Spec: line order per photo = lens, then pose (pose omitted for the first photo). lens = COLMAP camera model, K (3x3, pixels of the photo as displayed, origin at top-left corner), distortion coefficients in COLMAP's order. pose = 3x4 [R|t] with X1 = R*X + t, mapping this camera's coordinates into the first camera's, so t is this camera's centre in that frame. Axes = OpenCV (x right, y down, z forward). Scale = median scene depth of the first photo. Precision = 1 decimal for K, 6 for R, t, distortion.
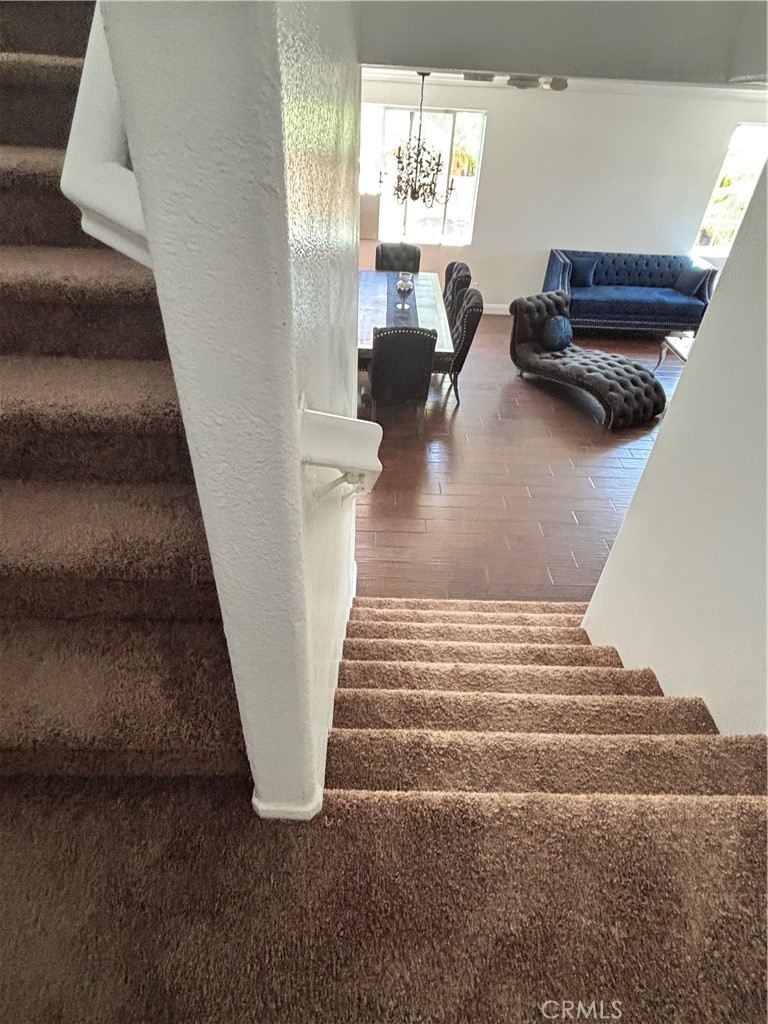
lens RADIAL K [[545.3, 0, 392.7], [0, 545.3, 508.3], [0, 0, 1]] dist [0.020442, -0.032190]
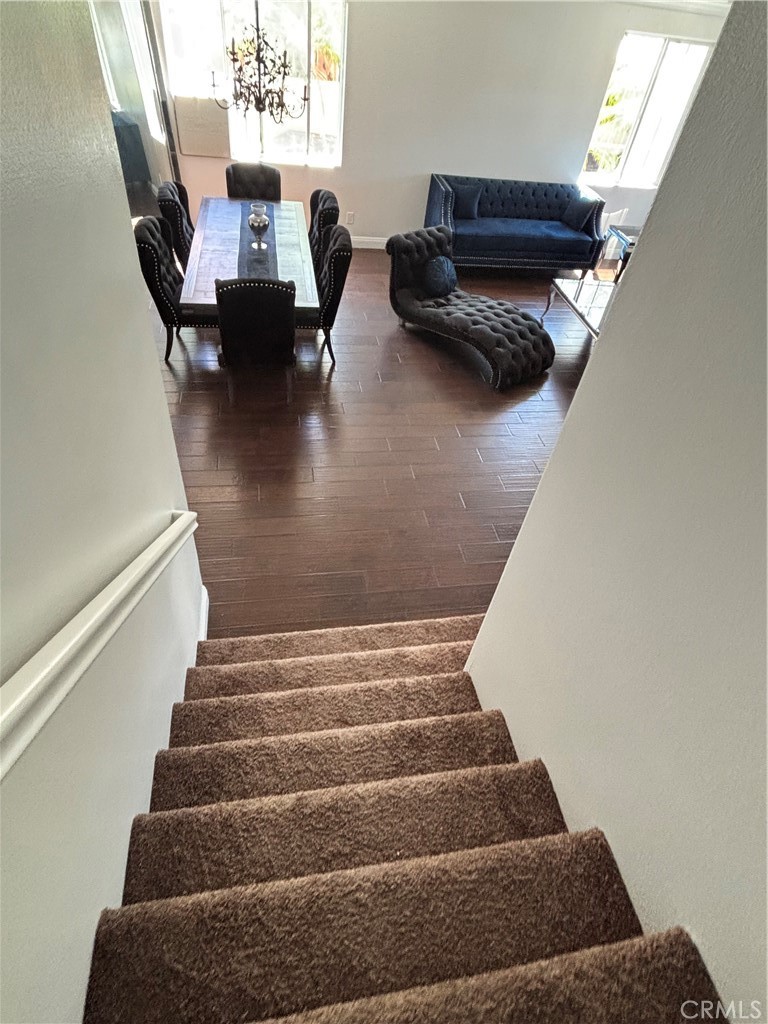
lens RADIAL K [[555.8, 0, 385.9], [0, 555.8, 514.8], [0, 0, 1]] dist [0.003076, -0.011613]
pose [[0.984514, -0.074067, 0.158890, 0.045310], [0.054236, 0.990584, 0.125706, -0.059916], [-0.166704, -0.115142, 0.979261, 0.088642]]
